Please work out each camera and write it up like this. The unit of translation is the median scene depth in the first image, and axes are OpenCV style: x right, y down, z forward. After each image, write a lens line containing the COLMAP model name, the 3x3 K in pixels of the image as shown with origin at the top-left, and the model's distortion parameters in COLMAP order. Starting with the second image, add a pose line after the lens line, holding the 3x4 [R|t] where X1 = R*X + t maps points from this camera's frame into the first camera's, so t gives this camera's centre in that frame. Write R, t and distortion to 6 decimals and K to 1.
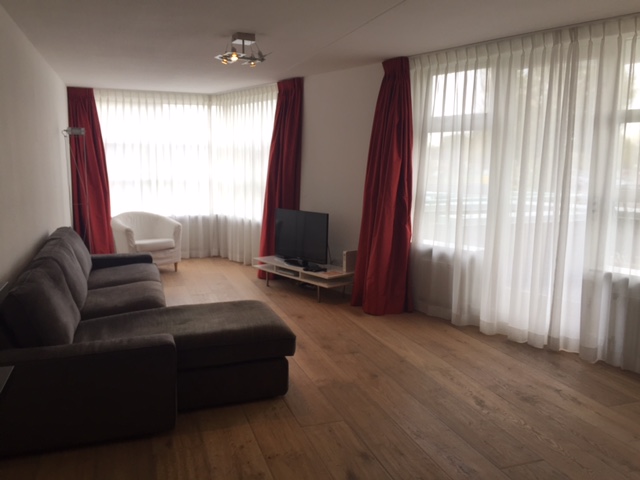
lens RADIAL K [[551.1, 0, 319.1], [0, 551.1, 238.7], [0, 0, 1]] dist [0.048044, -0.016654]
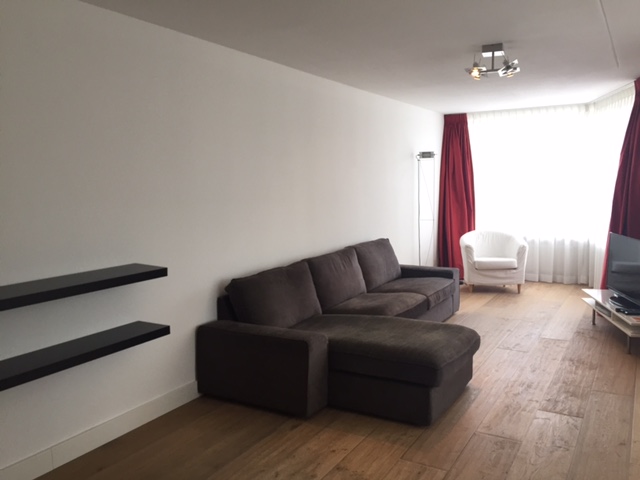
lens RADIAL K [[551.1, 0, 319.1], [0, 551.1, 238.7], [0, 0, 1]] dist [0.048044, -0.016654]
pose [[0.653499, 0.062908, -0.754309, 0.238565], [-0.087382, 0.996148, 0.007373, -0.012554], [0.751867, 0.061094, 0.656478, 0.101941]]
